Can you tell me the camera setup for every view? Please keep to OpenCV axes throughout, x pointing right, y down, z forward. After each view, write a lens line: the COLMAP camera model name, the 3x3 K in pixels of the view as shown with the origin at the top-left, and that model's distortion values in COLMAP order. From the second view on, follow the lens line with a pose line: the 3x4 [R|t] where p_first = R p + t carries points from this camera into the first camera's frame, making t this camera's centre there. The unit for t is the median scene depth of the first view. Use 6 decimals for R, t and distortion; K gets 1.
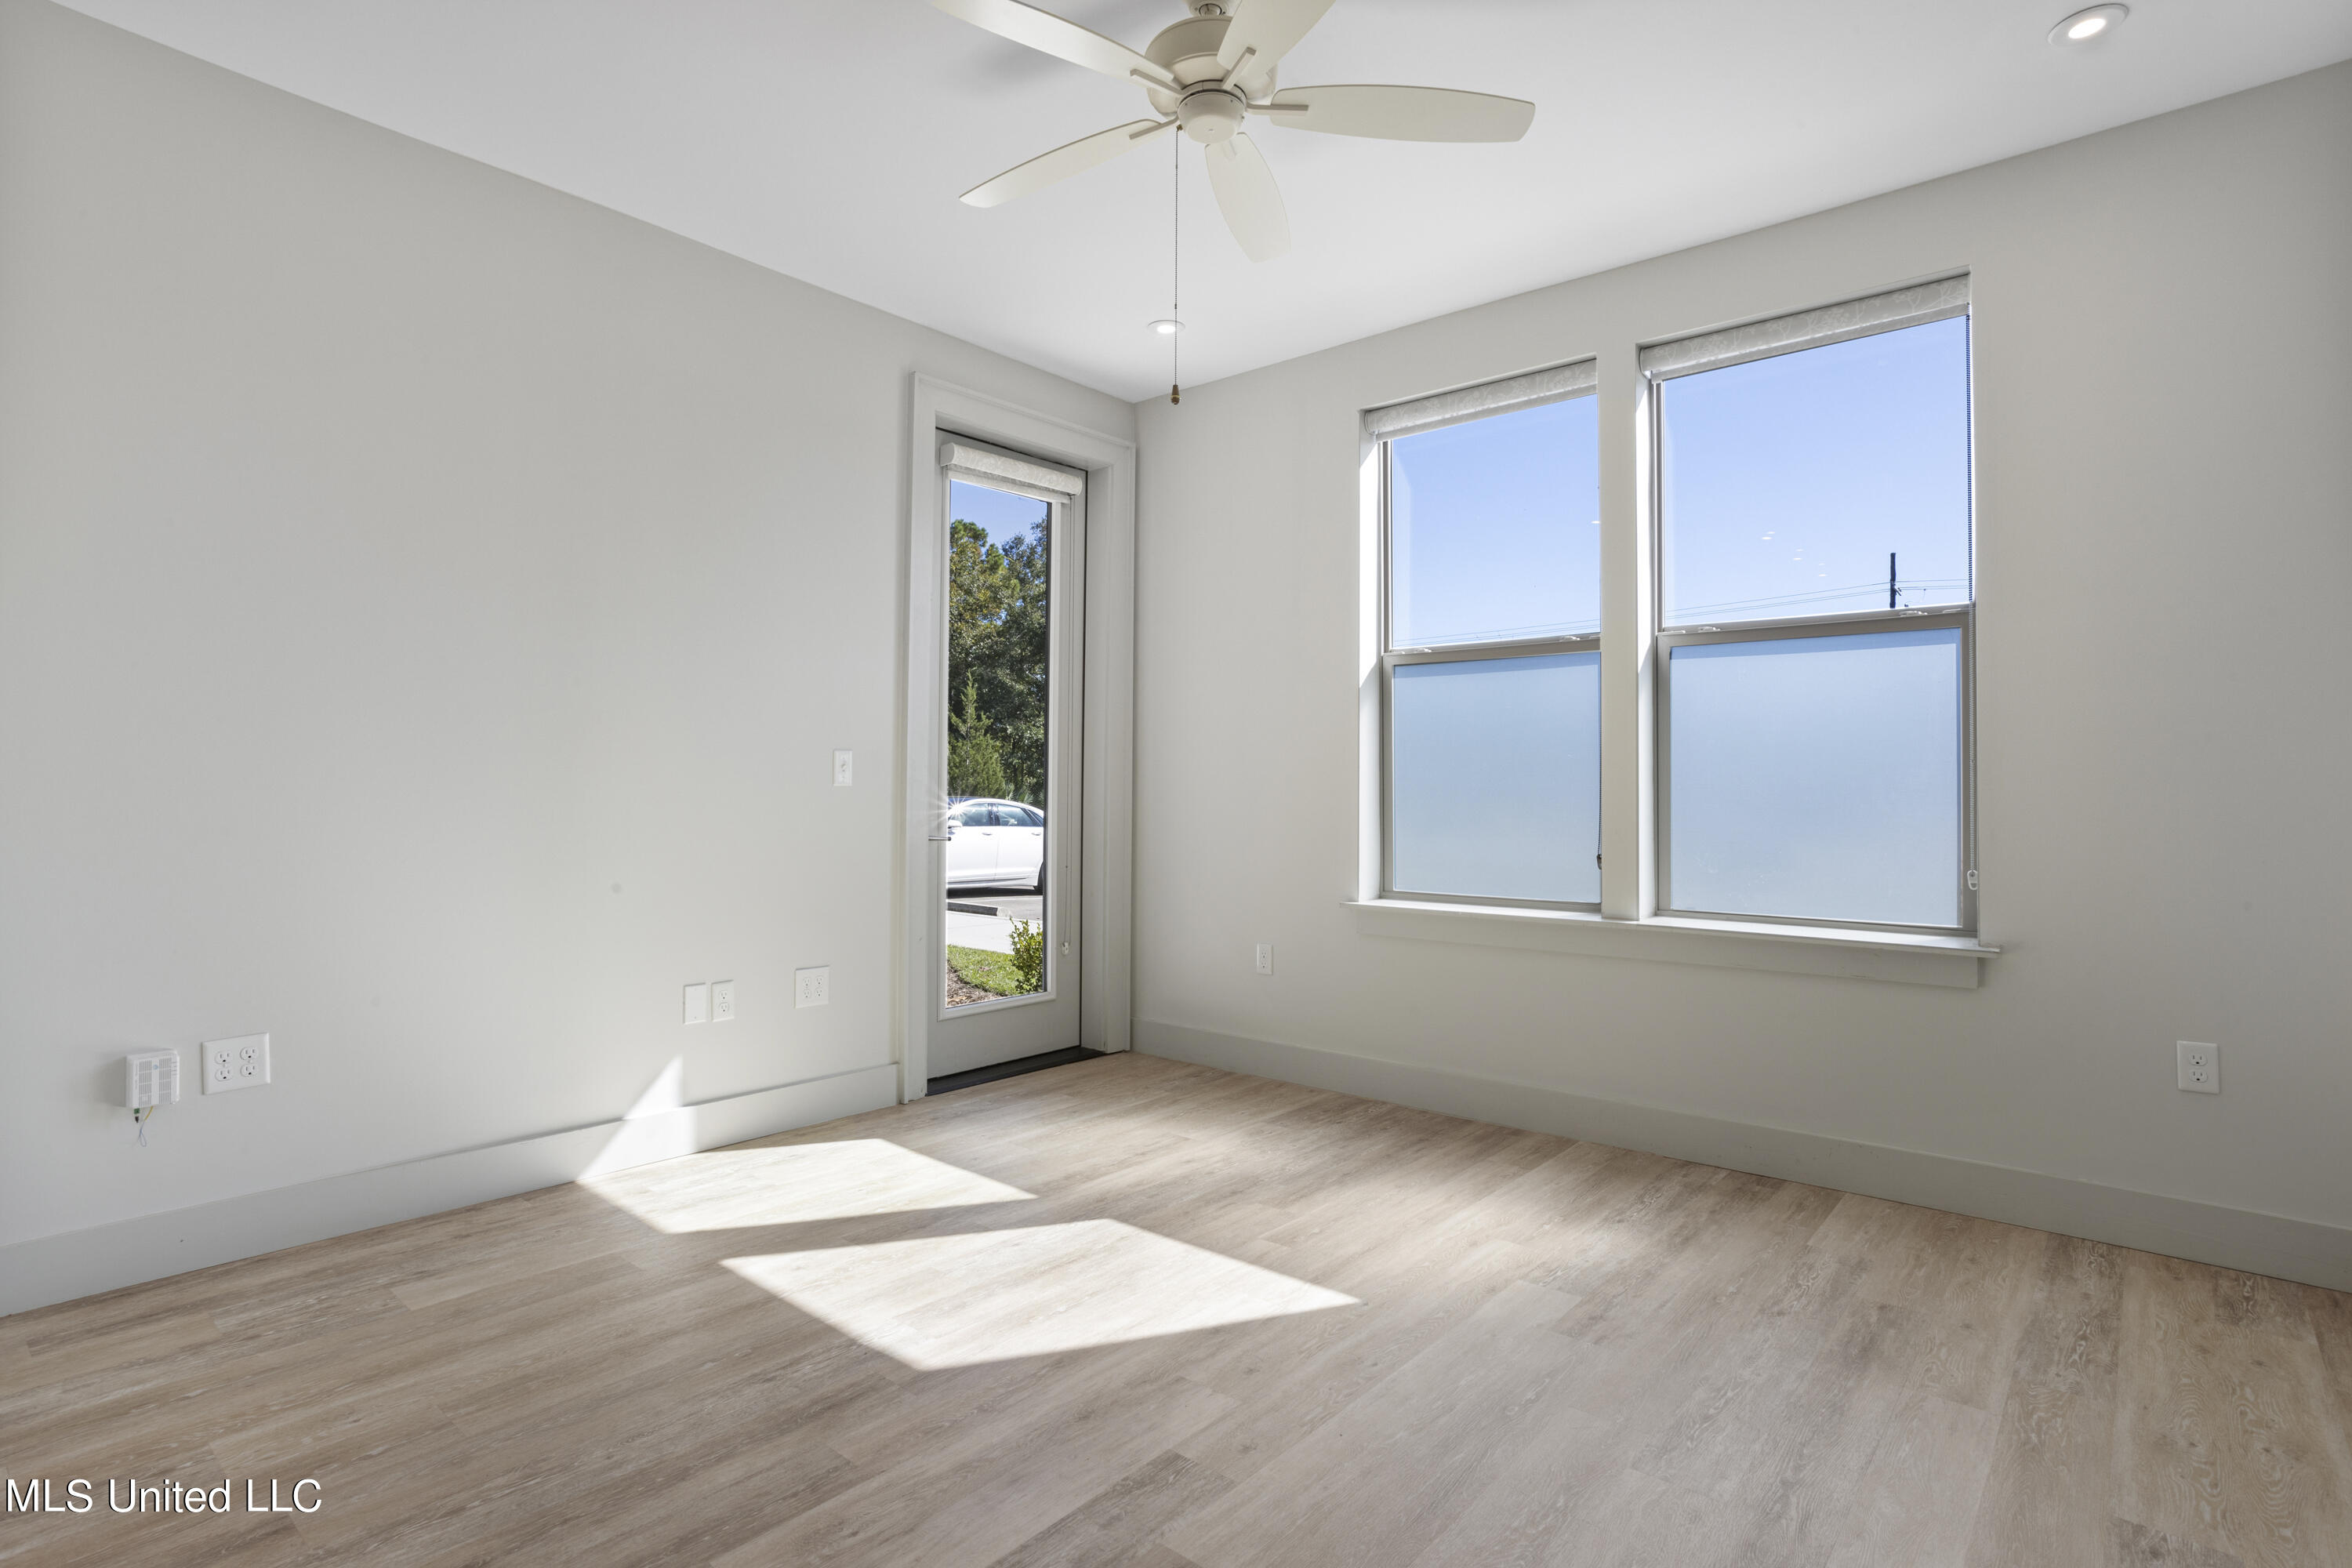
lens RADIAL K [[1171.4, 0, 1168.9], [0, 1171.4, 773.1], [0, 0, 1]] dist [-0.062433, 0.032013]
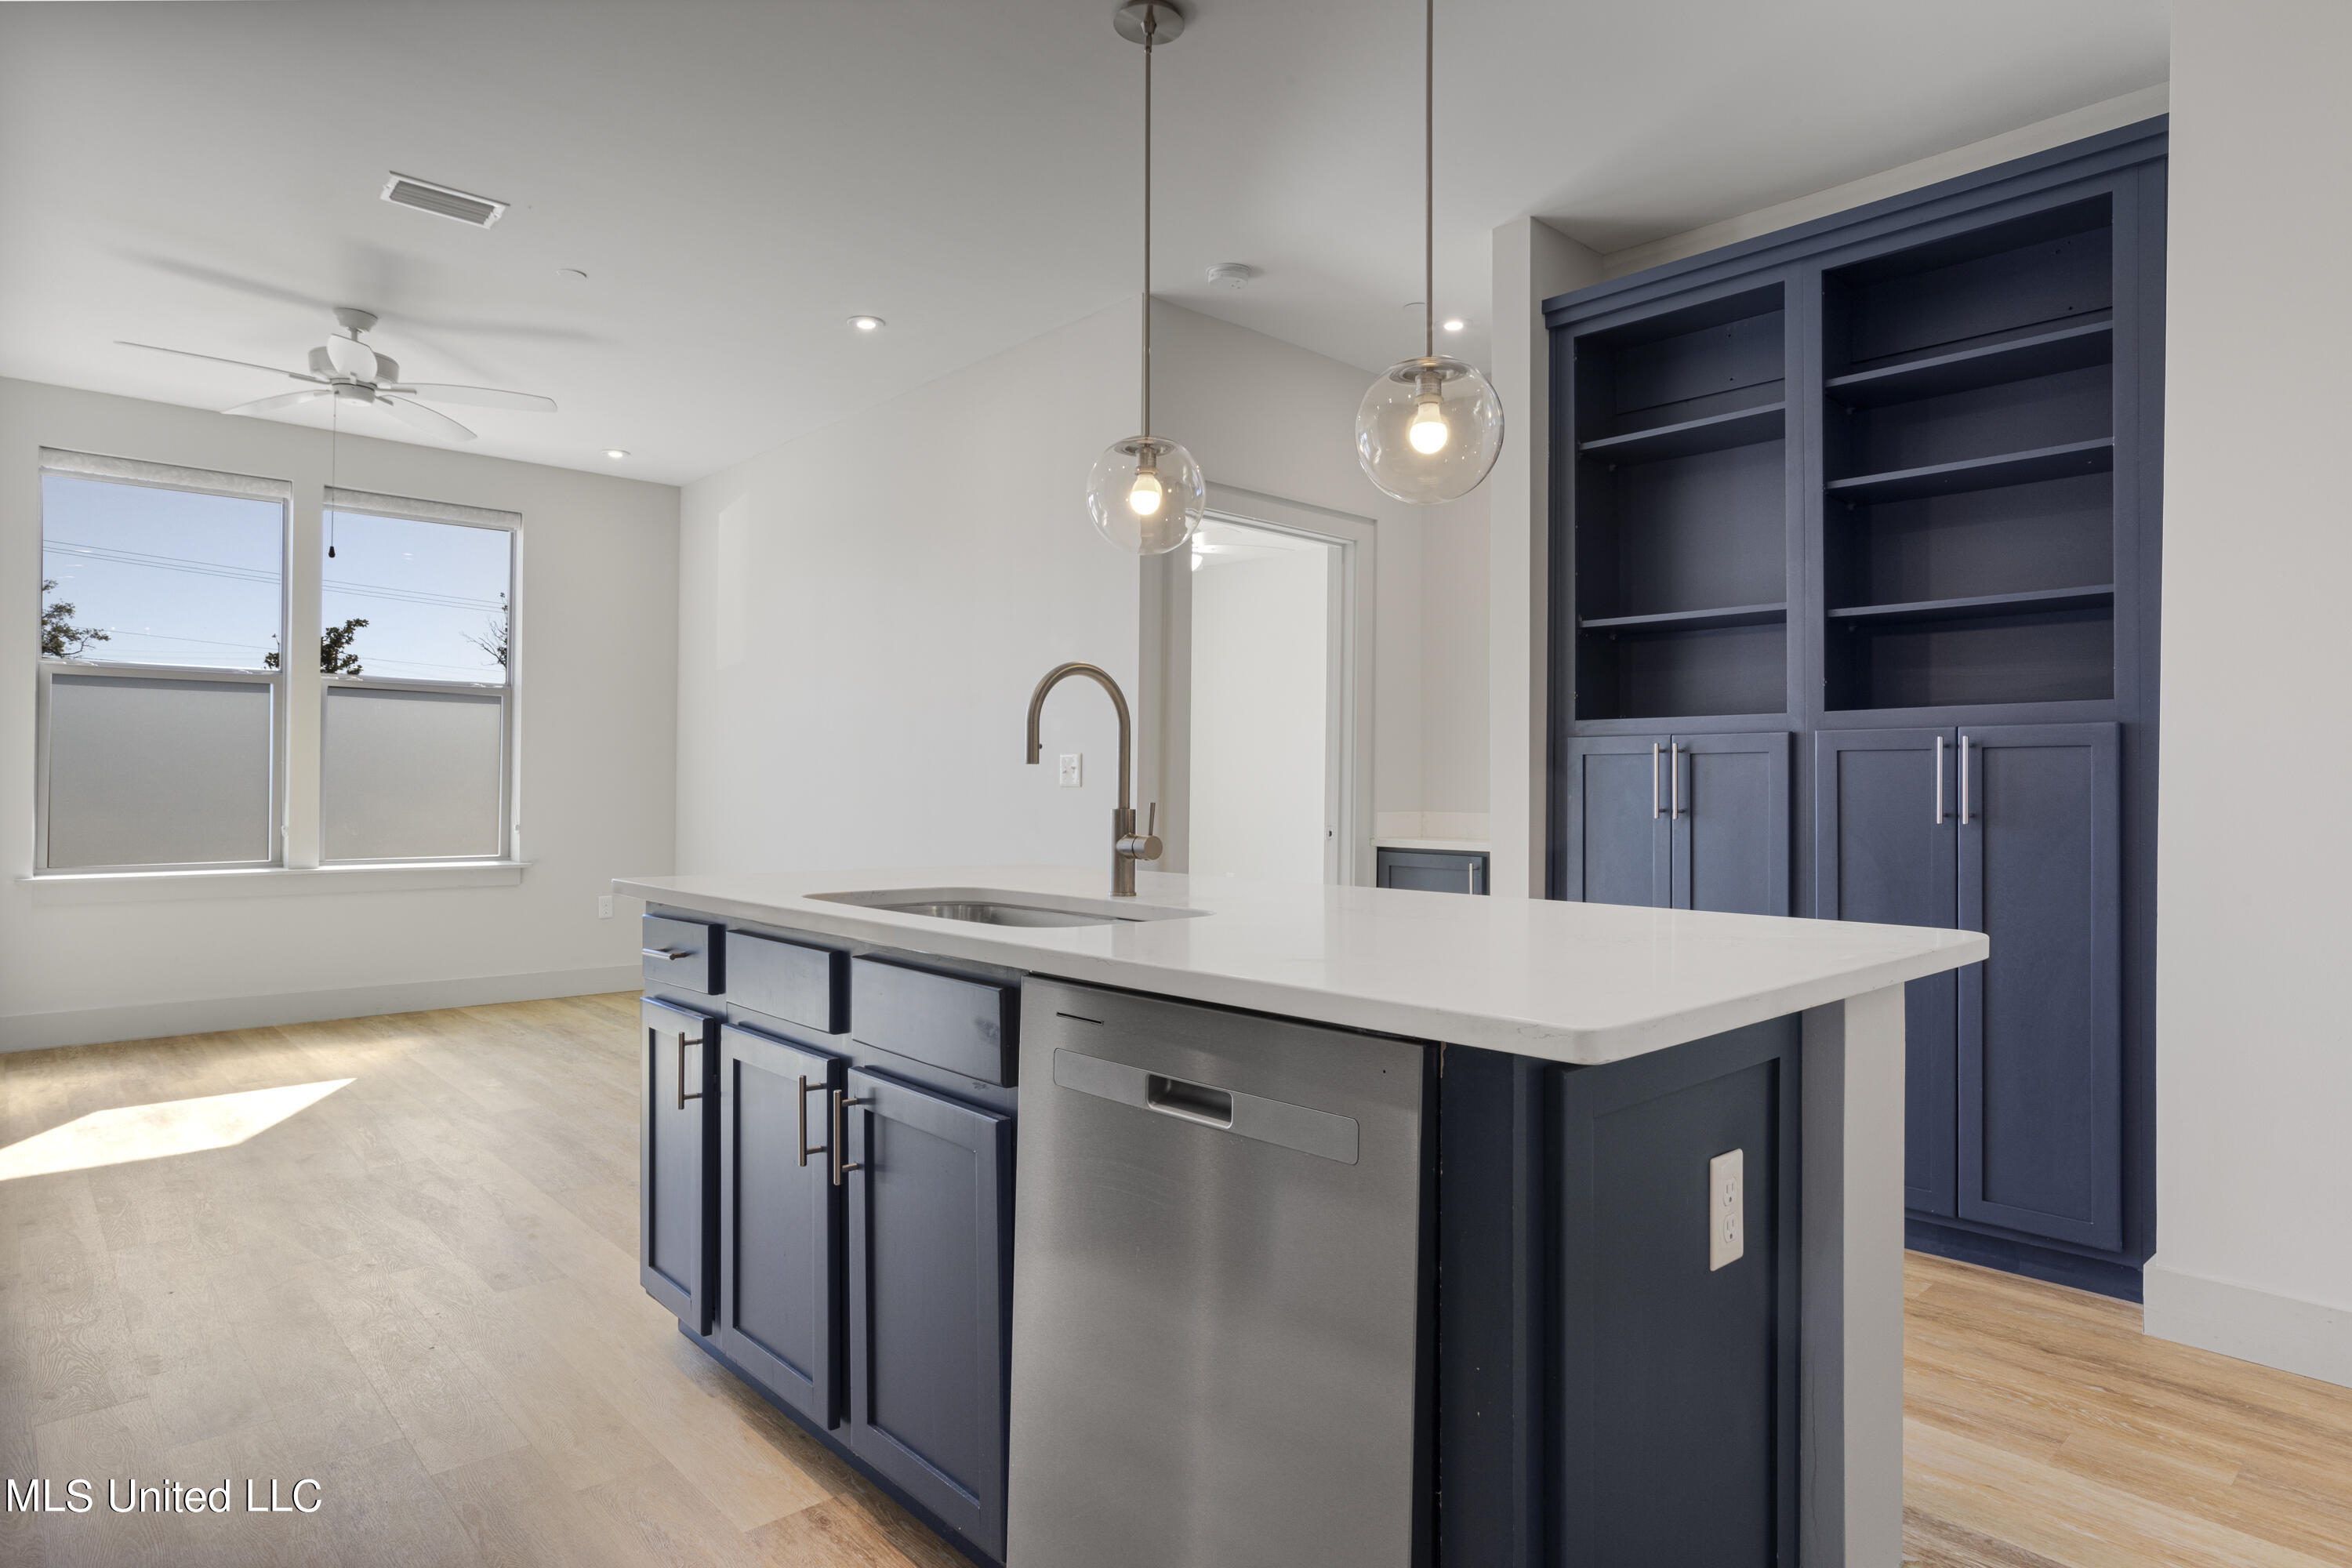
lens RADIAL K [[1308.3, 0, 1176.0], [0, 1308.3, 784.0], [0, 0, 1]] dist [-0.019204, -0.000279]
pose [[0.107814, -0.001133, 0.994170, -1.453419], [-0.018351, 0.999827, 0.003130, -0.009951], [-0.994002, -0.018581, 0.107774, -0.367709]]
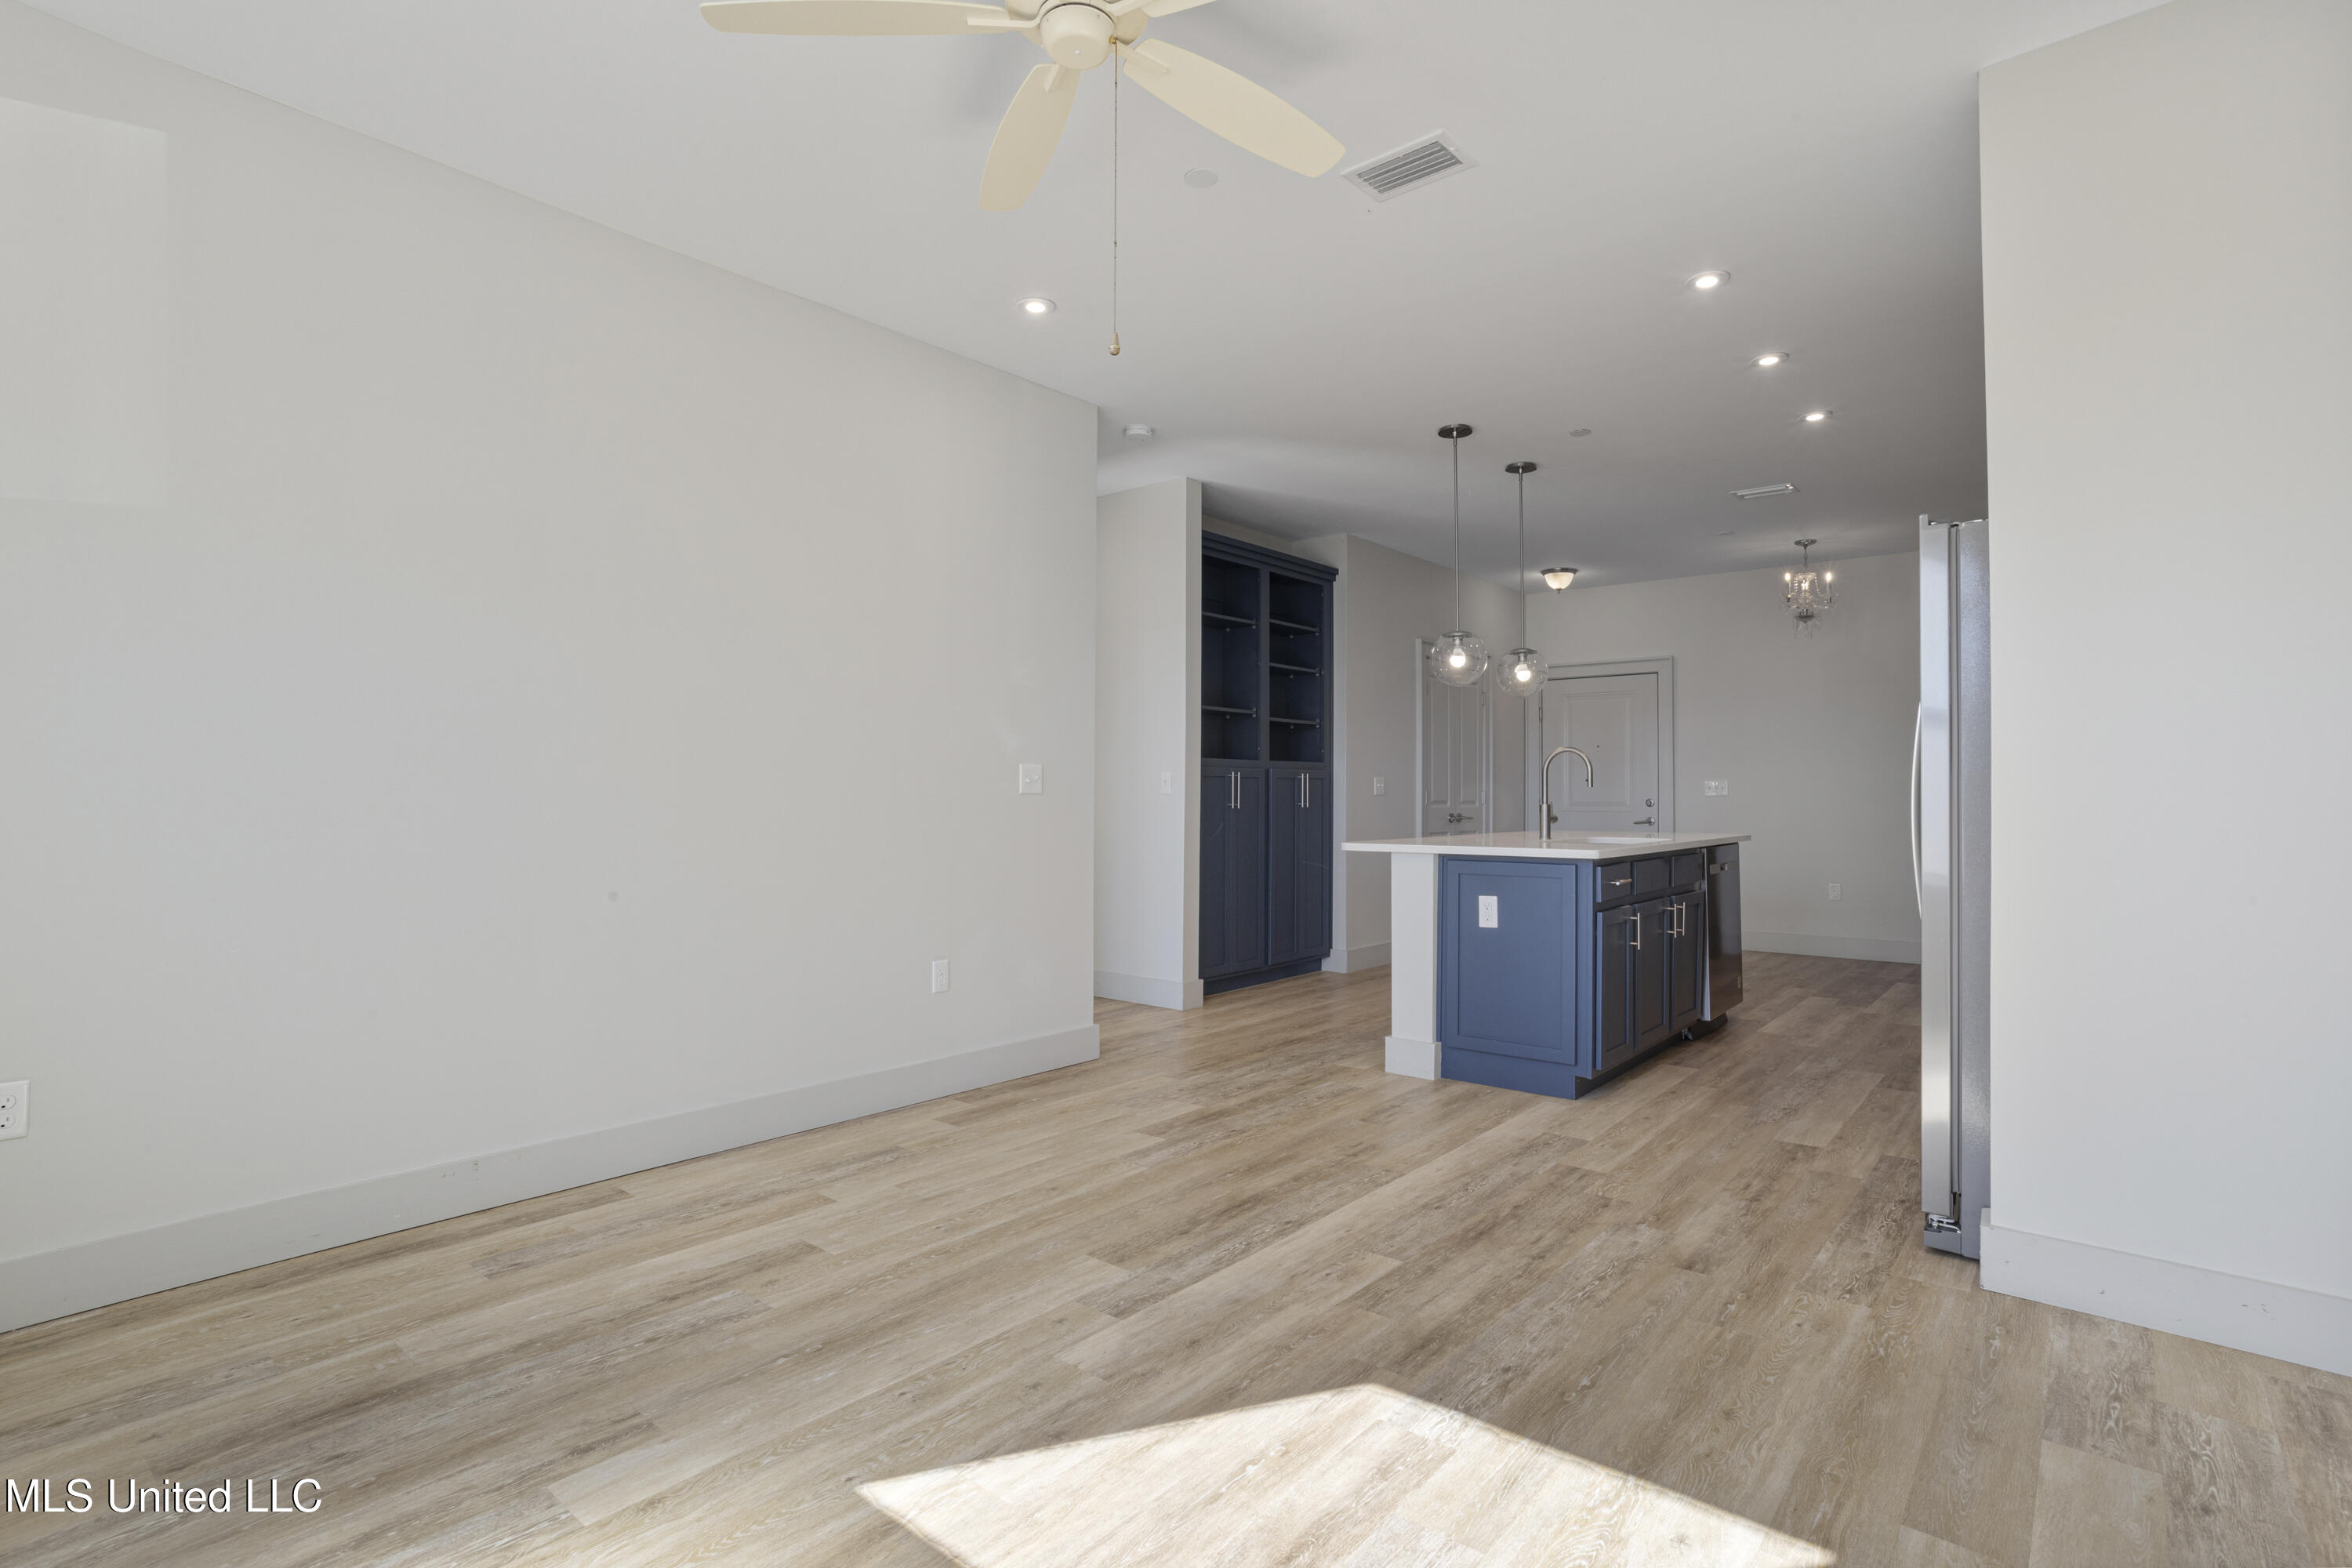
lens RADIAL K [[1136.0, 0, 1169.1], [0, 1136.0, 787.3], [0, 0, 1]] dist [-0.054396, 0.032543]
pose [[-0.999938, -0.006243, -0.009221, -0.024568], [-0.006067, 0.999801, -0.018990, 0.019429], [0.009338, -0.018933, -0.999777, 1.522279]]
